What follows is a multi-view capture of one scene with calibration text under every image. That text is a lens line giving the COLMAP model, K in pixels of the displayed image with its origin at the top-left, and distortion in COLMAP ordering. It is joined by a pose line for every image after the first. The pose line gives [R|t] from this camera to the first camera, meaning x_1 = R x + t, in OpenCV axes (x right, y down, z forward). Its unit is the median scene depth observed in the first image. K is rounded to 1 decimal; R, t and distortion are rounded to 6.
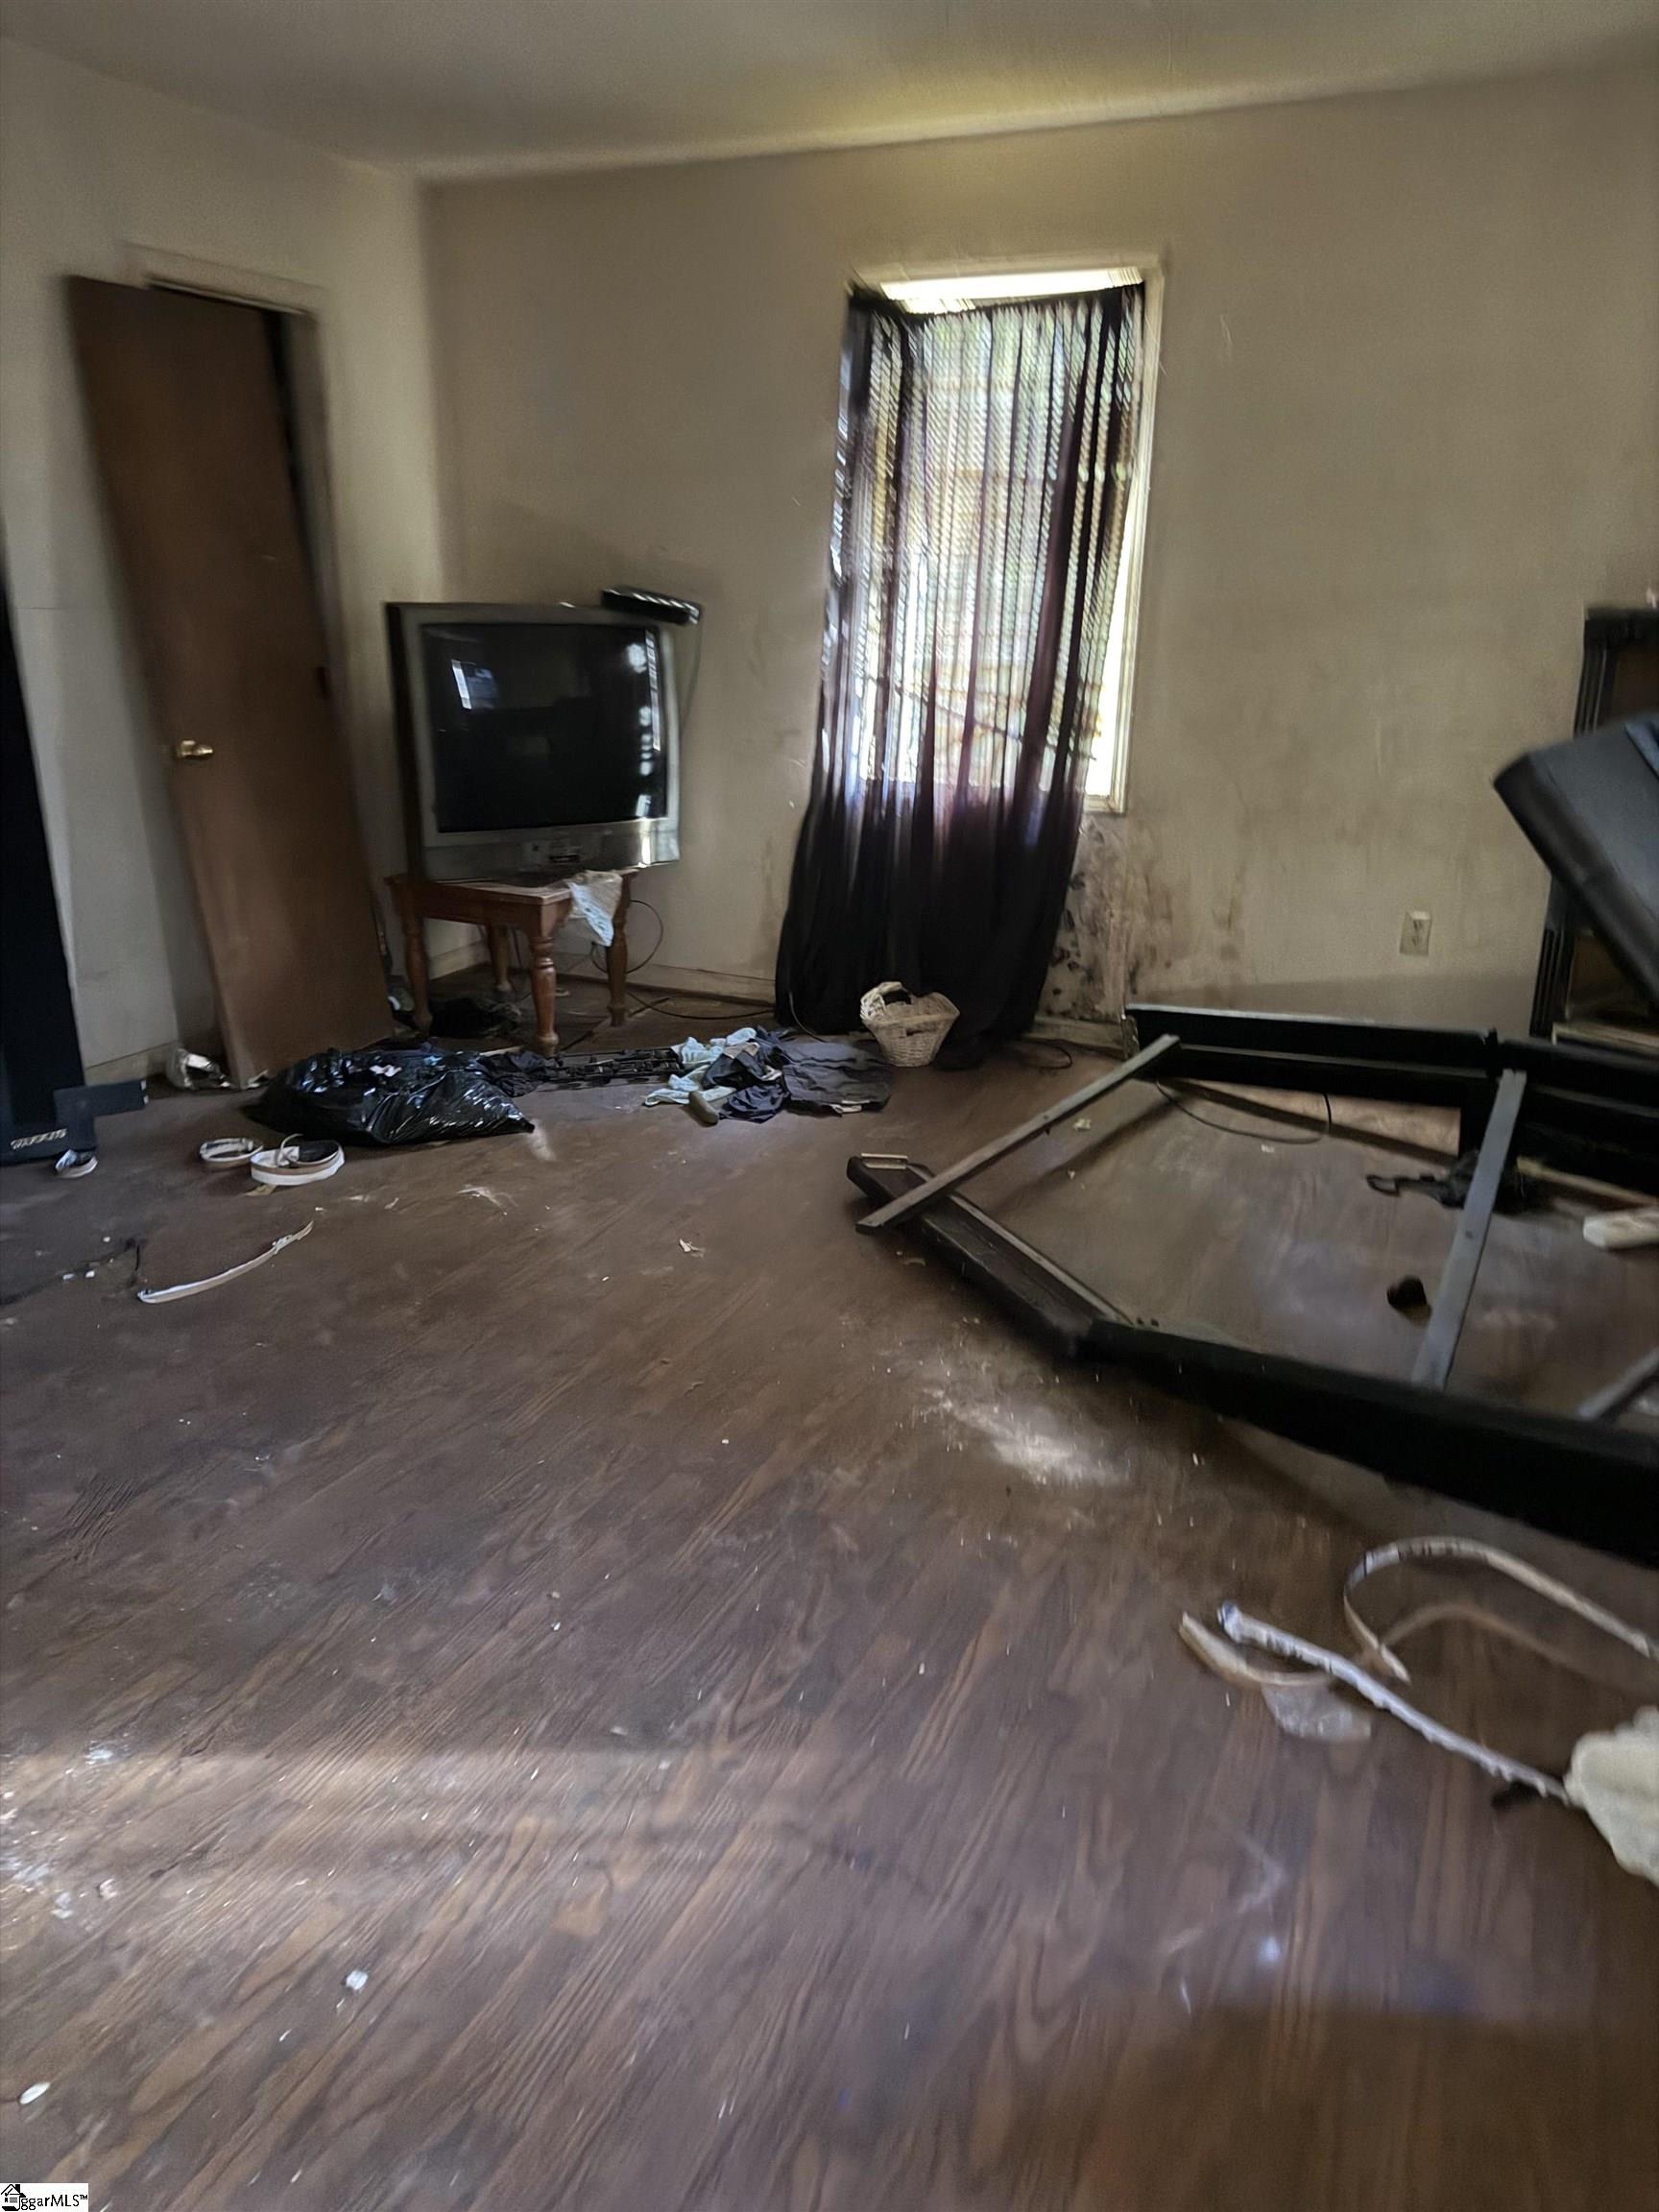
lens RADIAL K [[1596.4, 0, 830.5], [0, 1596.4, 1113.4], [0, 0, 1]] dist [0.173279, -0.262419]
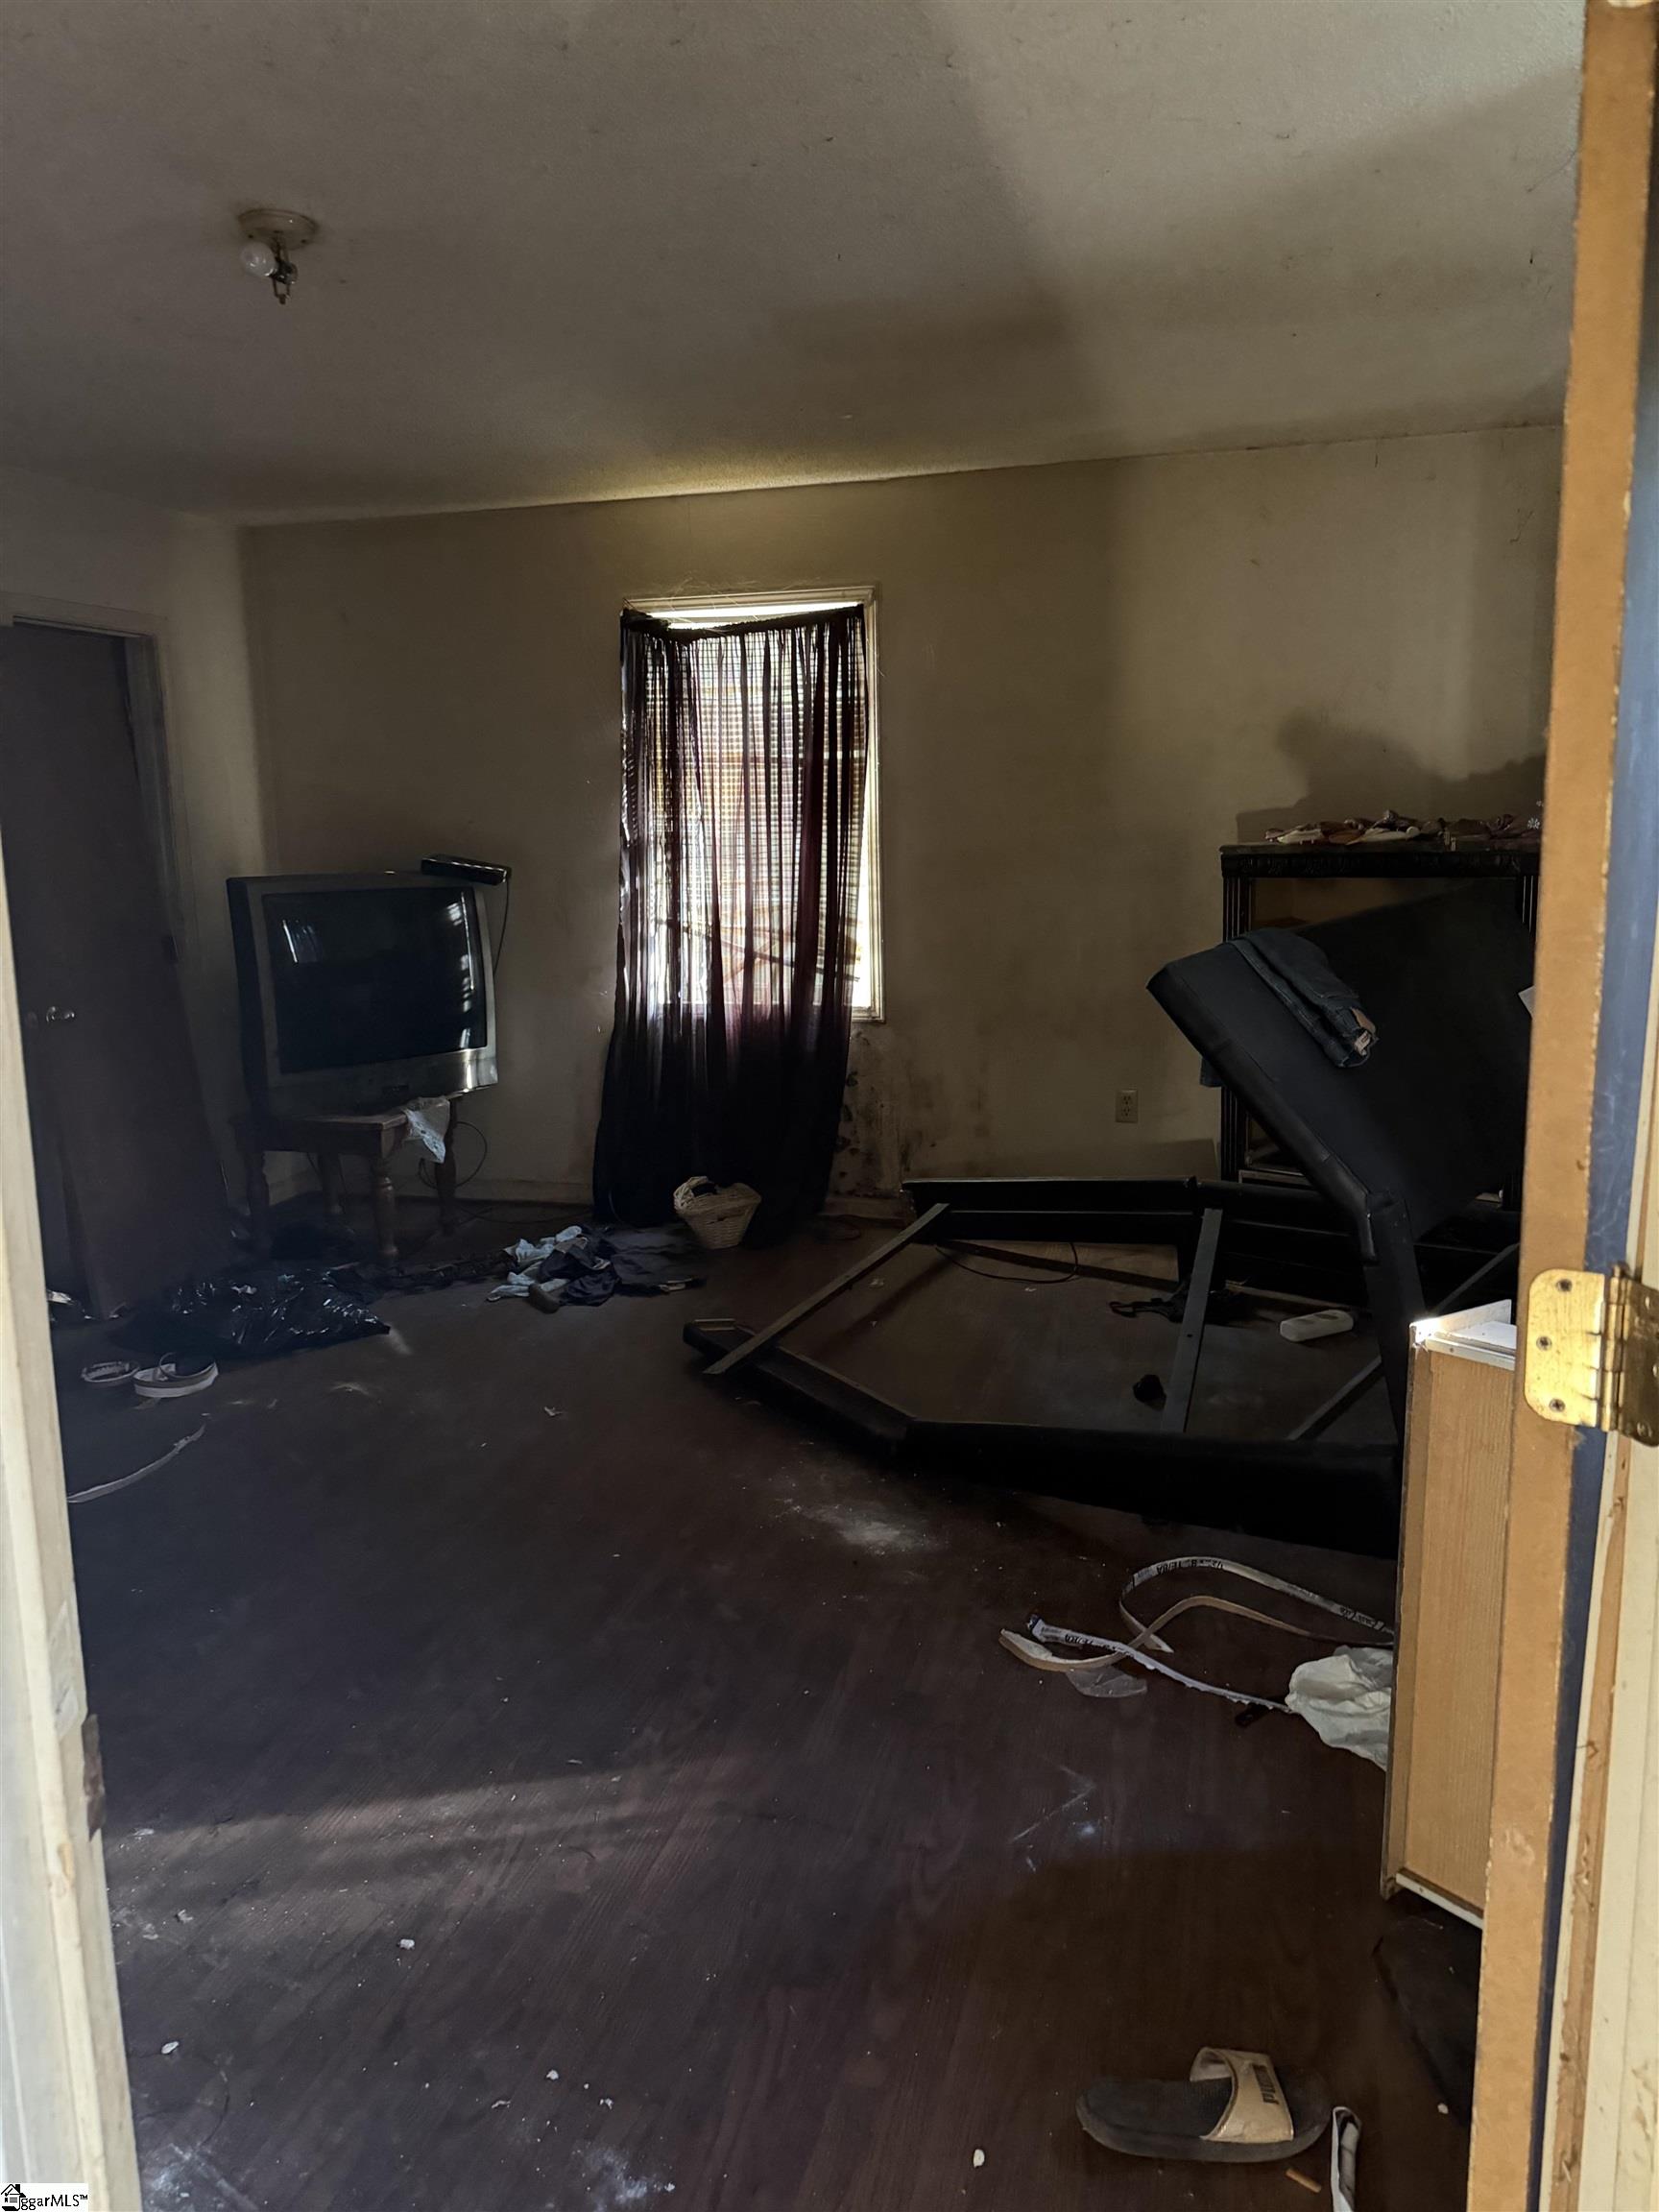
lens RADIAL K [[1539.9, 0, 829.5], [0, 1539.9, 1106.0], [0, 0, 1]] dist [0.240677, -0.394538]
pose [[0.987076, -0.065645, 0.146192, -0.035017], [0.084887, 0.987935, -0.129535, 0.023837], [-0.135925, 0.140271, 0.980739, -0.126249]]
